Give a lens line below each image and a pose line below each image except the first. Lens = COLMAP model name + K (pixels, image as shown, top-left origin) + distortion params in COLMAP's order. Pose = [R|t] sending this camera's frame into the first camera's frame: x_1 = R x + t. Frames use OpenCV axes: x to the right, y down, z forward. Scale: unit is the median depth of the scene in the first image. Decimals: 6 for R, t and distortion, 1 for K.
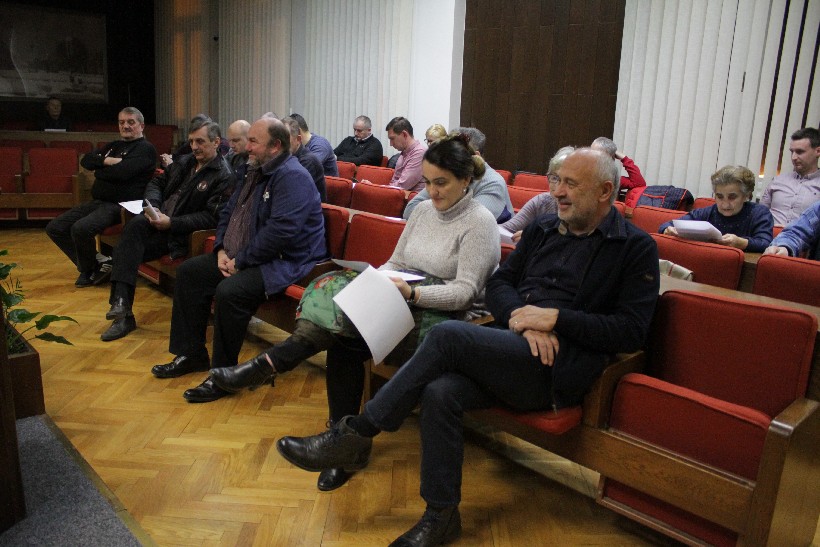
lens RADIAL K [[703.0, 0, 410.0], [0, 703.0, 273.5], [0, 0, 1]] dist [-0.156559, 0.139630]
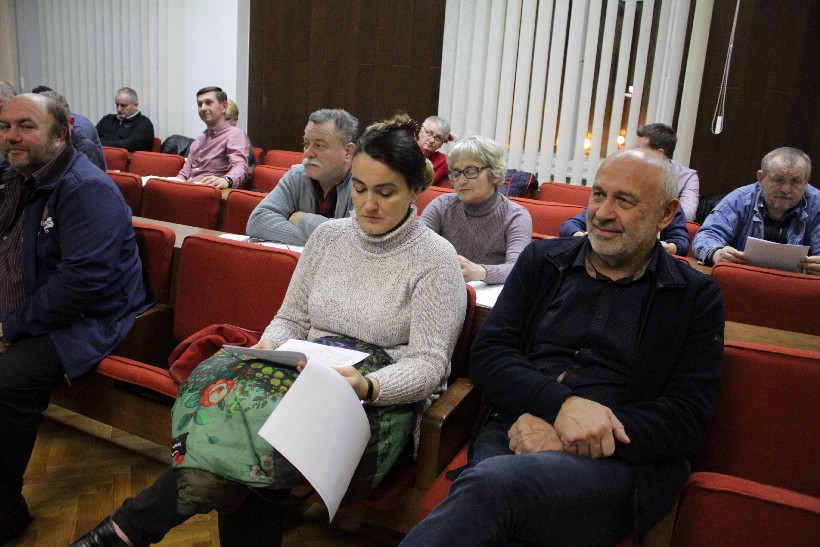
lens RADIAL K [[703.0, 0, 410.0], [0, 703.0, 273.5], [0, 0, 1]] dist [-0.156559, 0.139630]
pose [[0.933247, -0.074039, 0.351522, -0.095527], [0.060519, 0.996948, 0.049309, -0.056340], [-0.354100, -0.024744, 0.934880, 0.252112]]
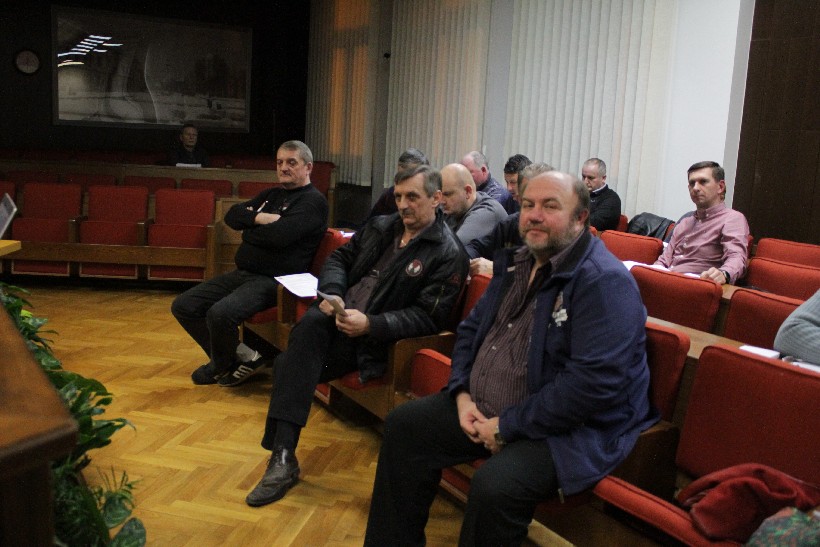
lens RADIAL K [[798.8, 0, 412.5], [0, 798.8, 295.2], [0, 0, 1]] dist [-0.080556, -0.000151]
pose [[0.980717, 0.047247, -0.189636, -0.159085], [-0.055843, 0.997628, -0.040243, -0.070613], [0.187285, 0.050057, 0.981029, 0.280108]]
